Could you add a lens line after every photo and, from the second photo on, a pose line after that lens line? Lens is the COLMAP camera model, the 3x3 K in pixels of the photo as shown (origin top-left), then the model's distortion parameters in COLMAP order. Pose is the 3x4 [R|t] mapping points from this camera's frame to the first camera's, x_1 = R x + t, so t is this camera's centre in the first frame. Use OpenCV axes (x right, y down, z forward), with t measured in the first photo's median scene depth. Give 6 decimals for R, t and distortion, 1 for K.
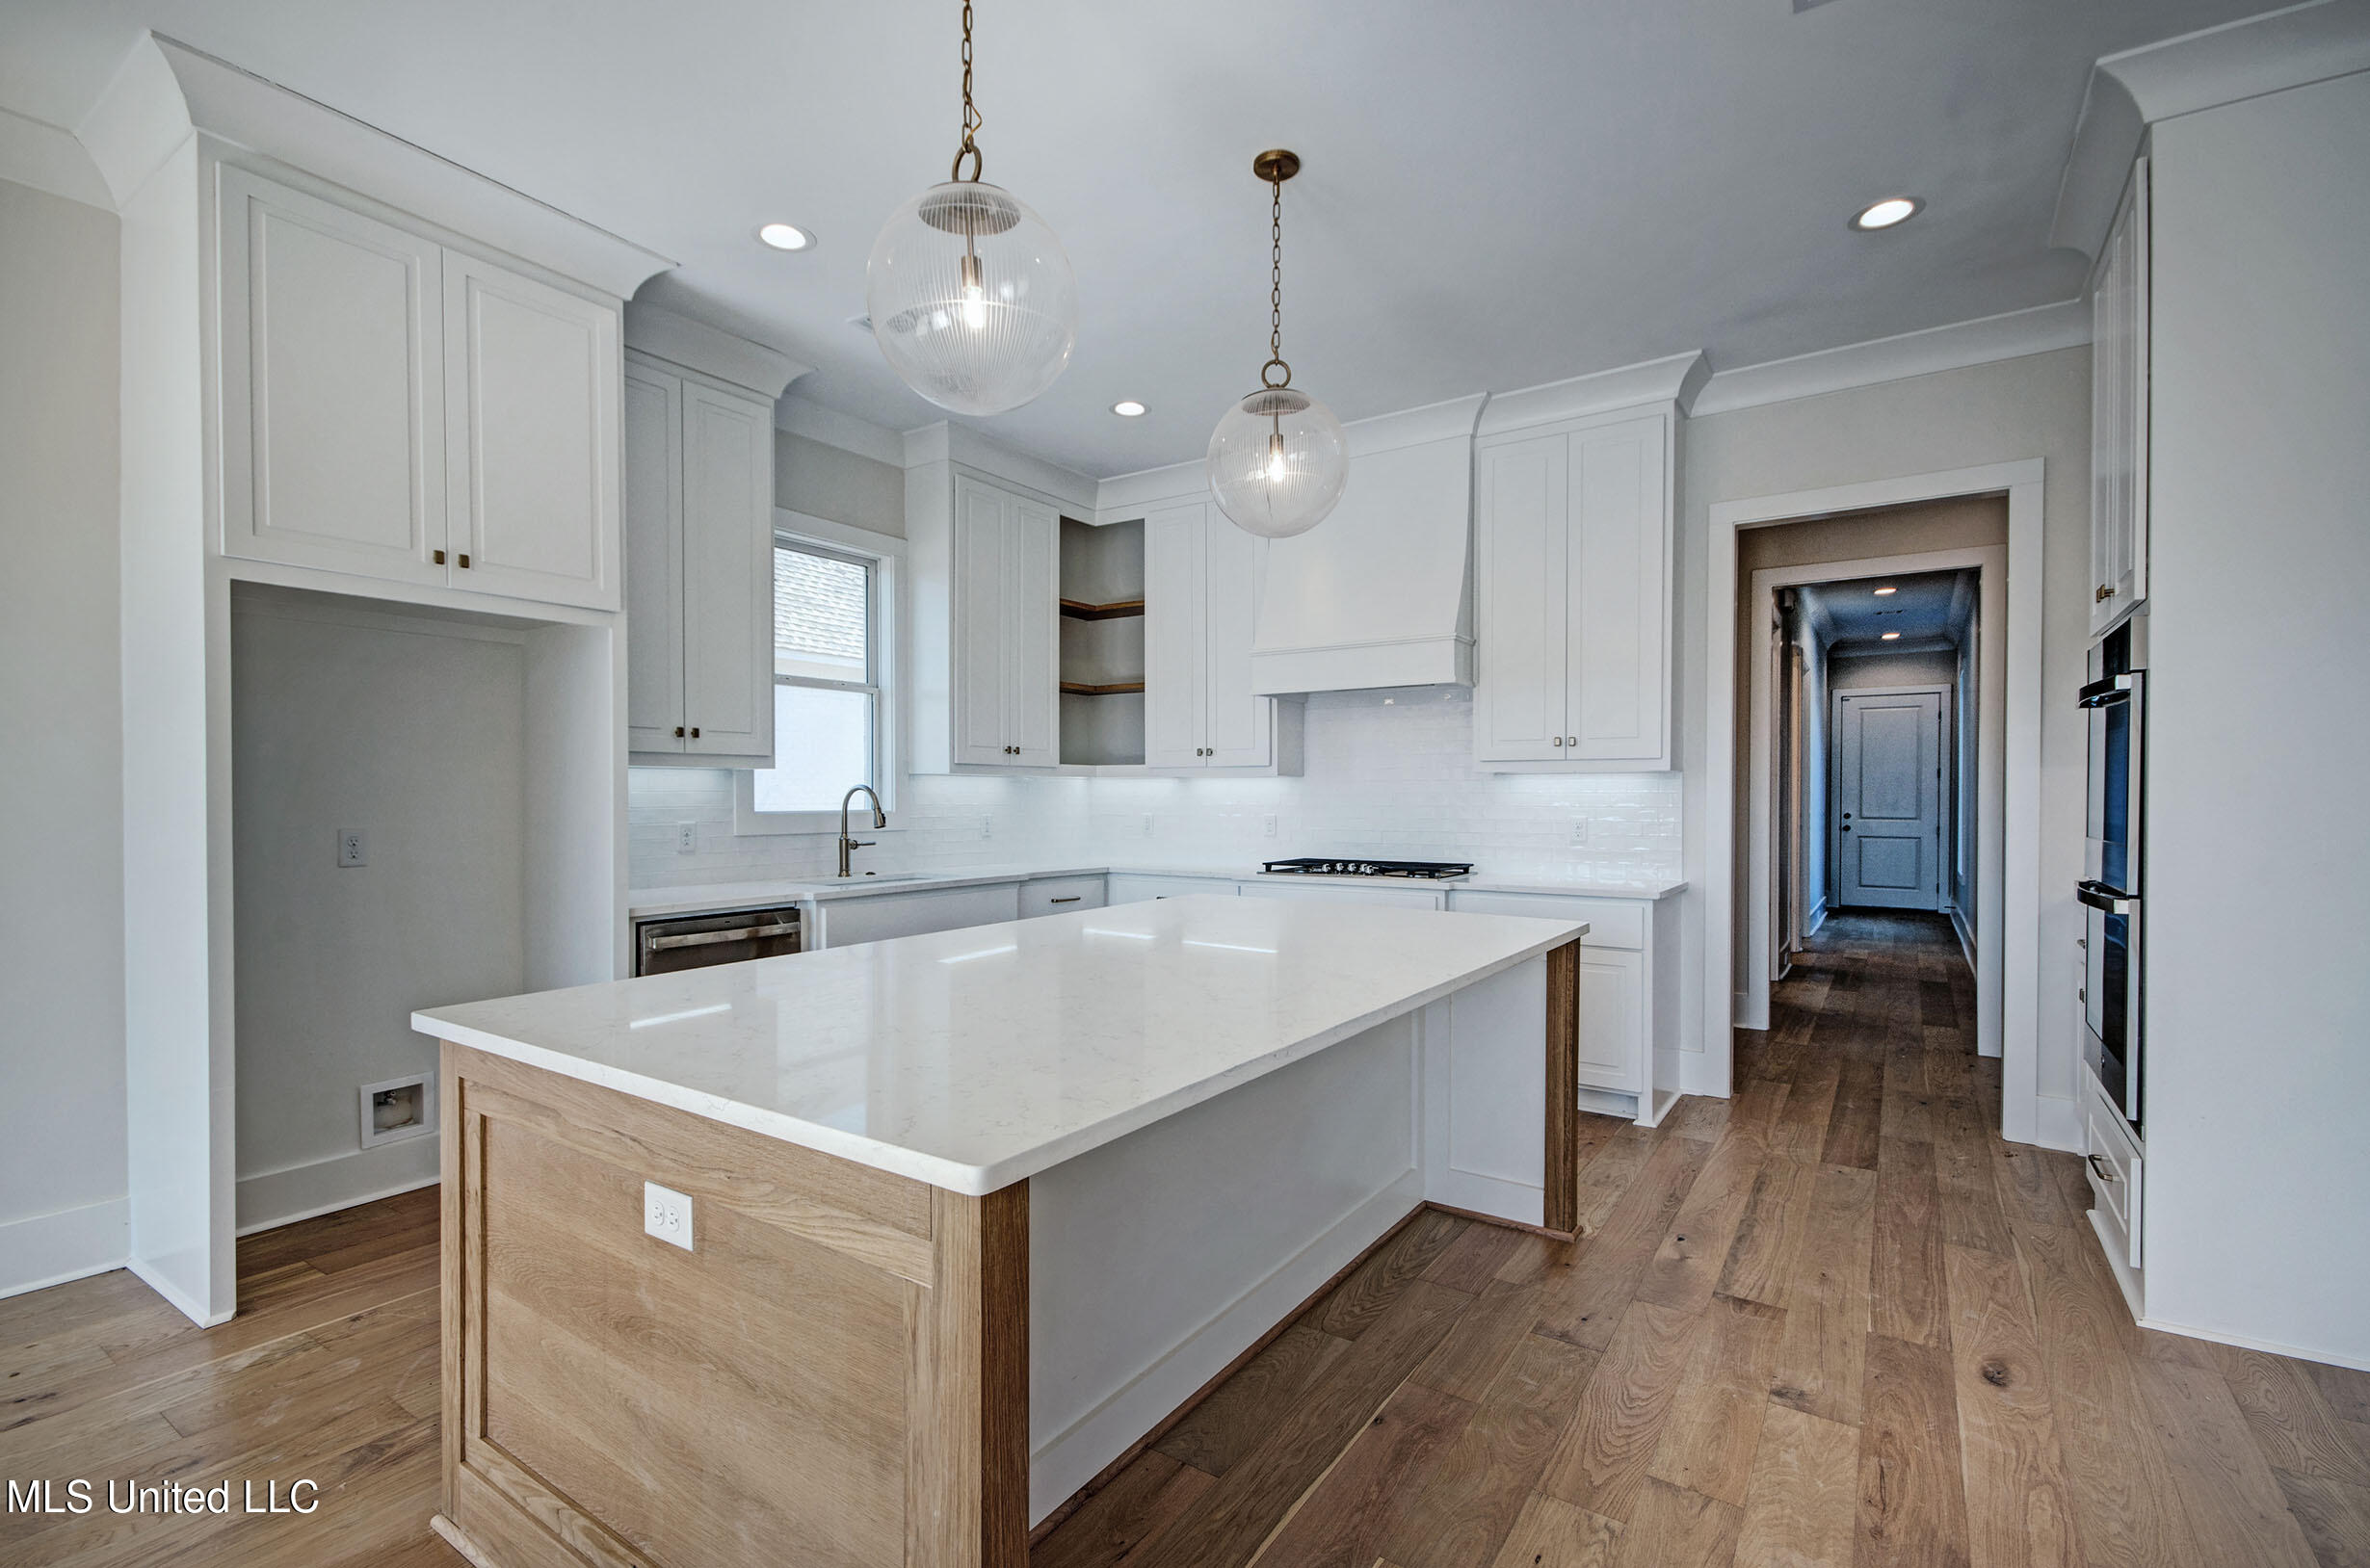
lens RADIAL K [[1047.2, 0, 1178.1], [0, 1047.2, 793.8], [0, 0, 1]] dist [0.009428, -0.000800]
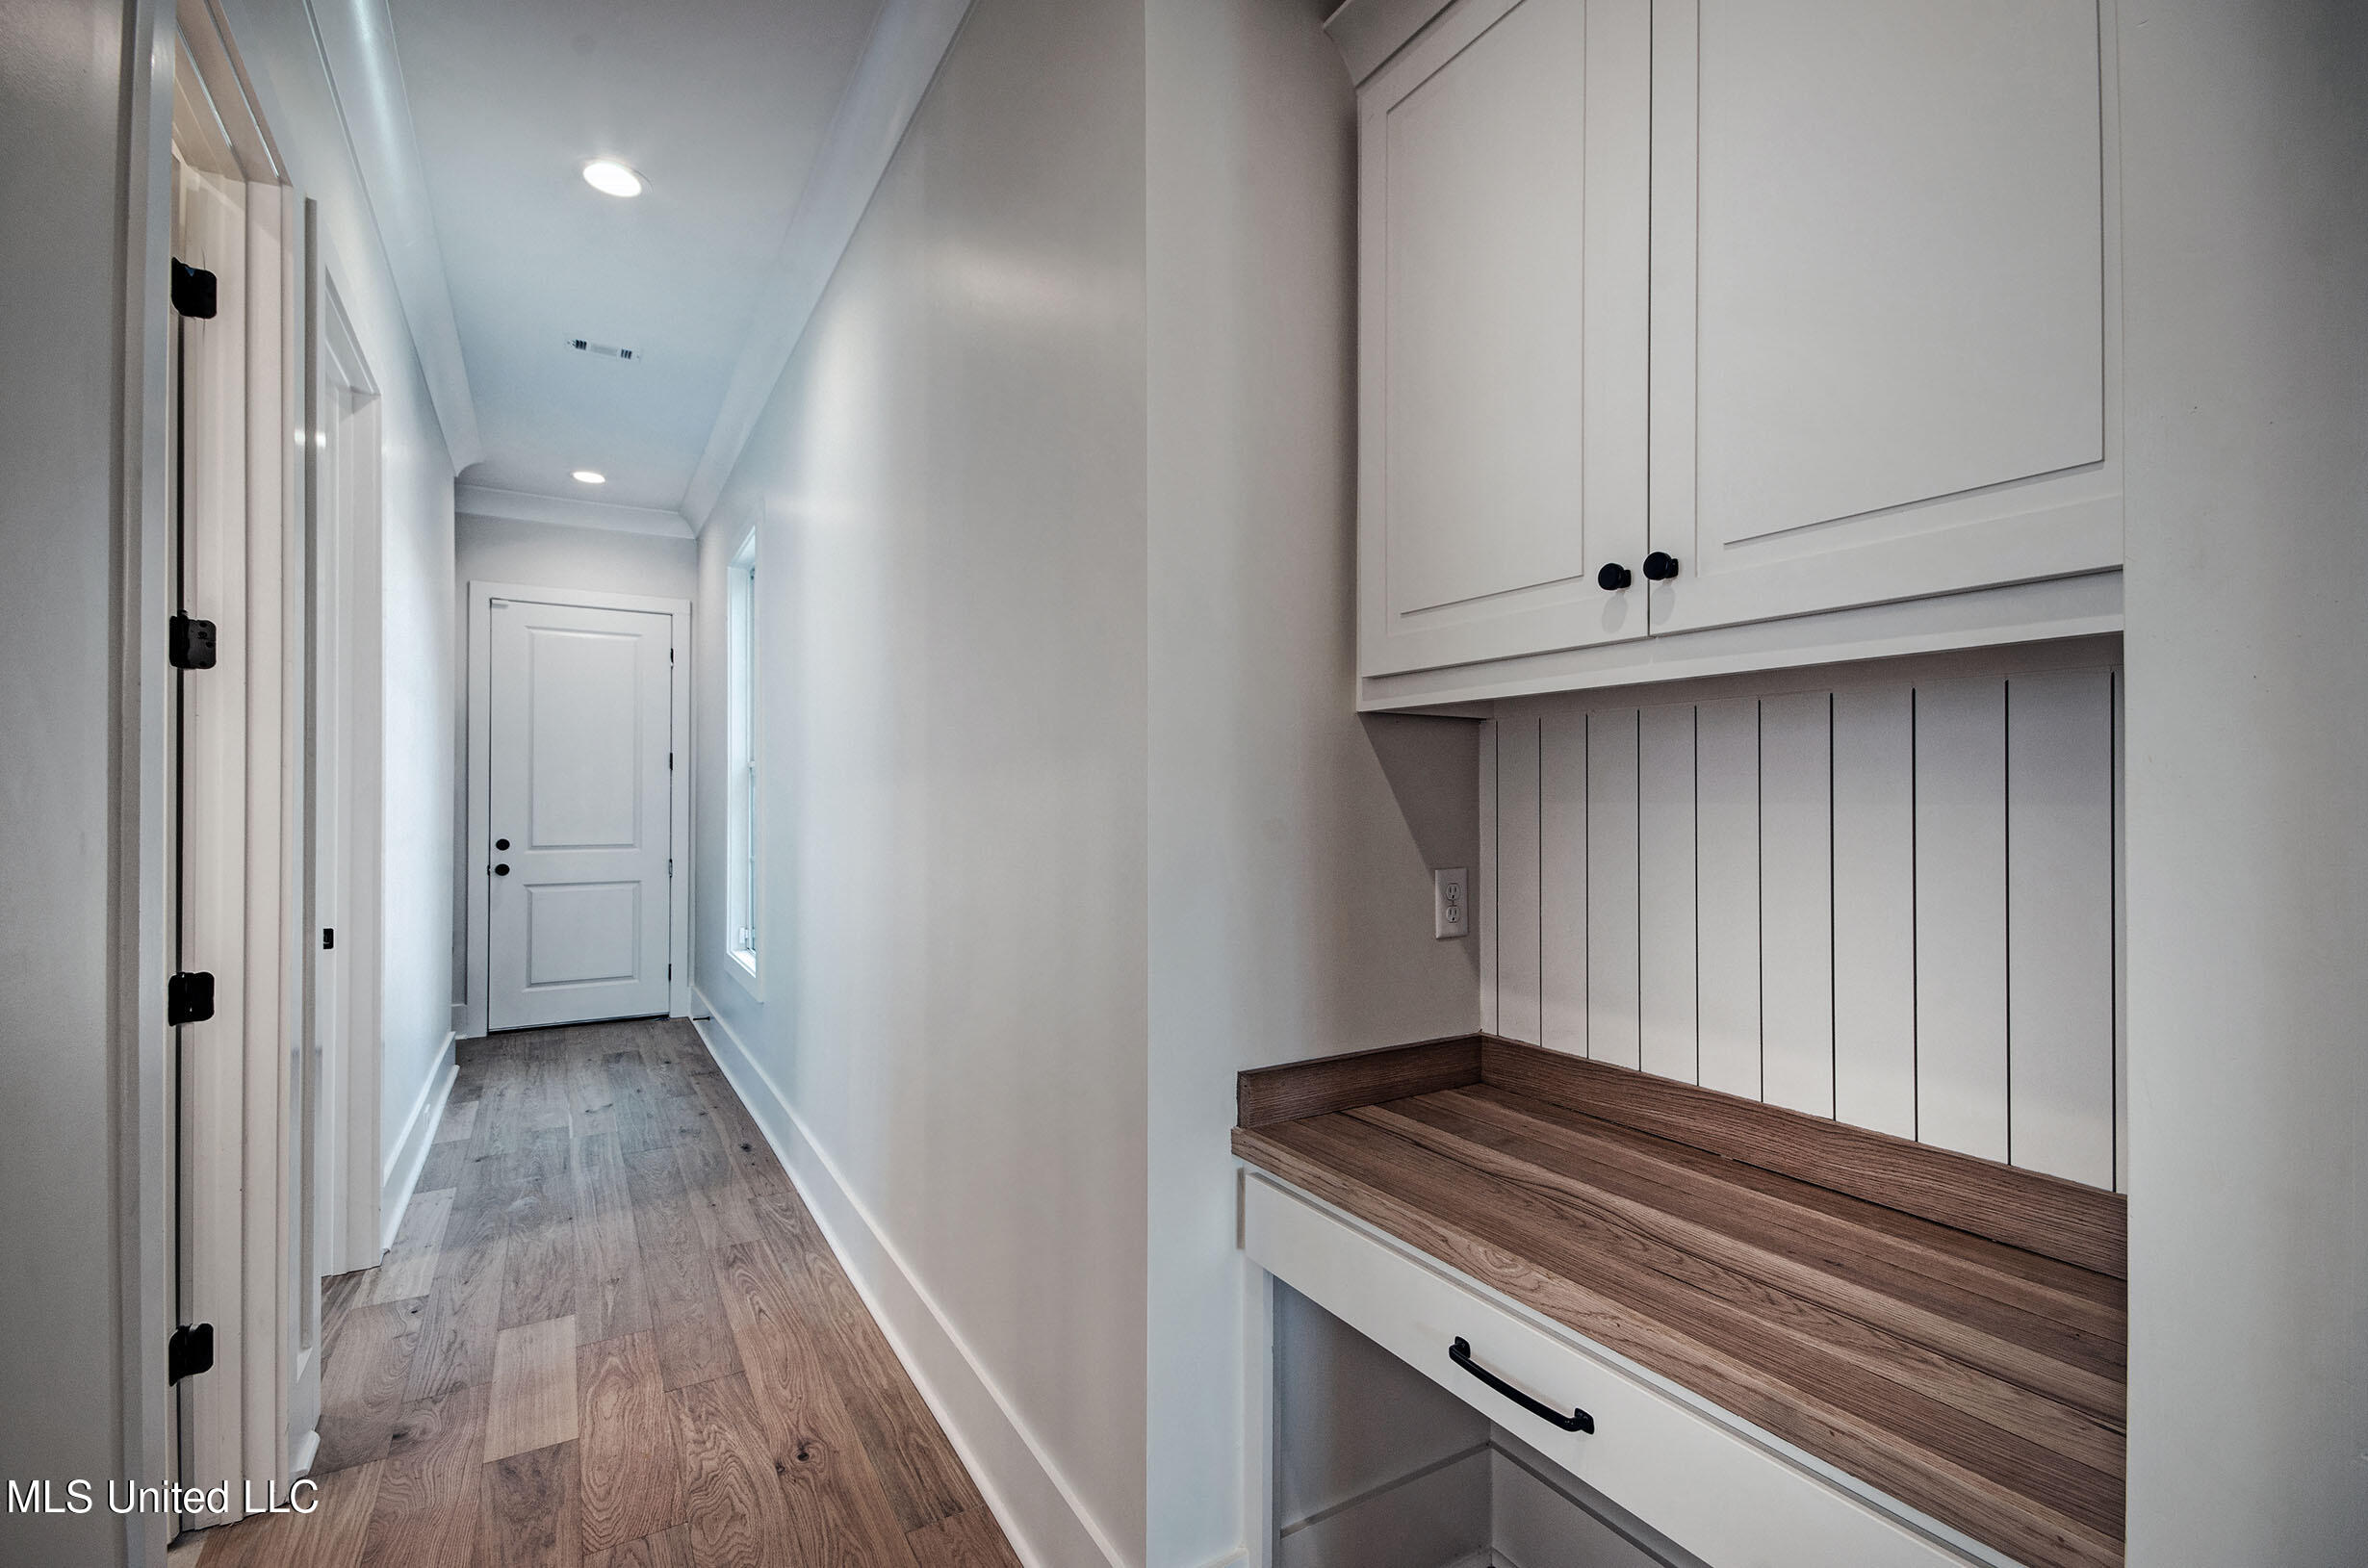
lens RADIAL K [[1046.5, 0, 1181.0], [0, 1046.5, 792.1], [0, 0, 1]] dist [0.009428, -0.000800]
pose [[0.414655, -0.002438, 0.909976, 0.337351], [0.006941, 0.999976, -0.000484, -0.001211], [-0.909952, 0.006517, 0.414662, 0.533631]]
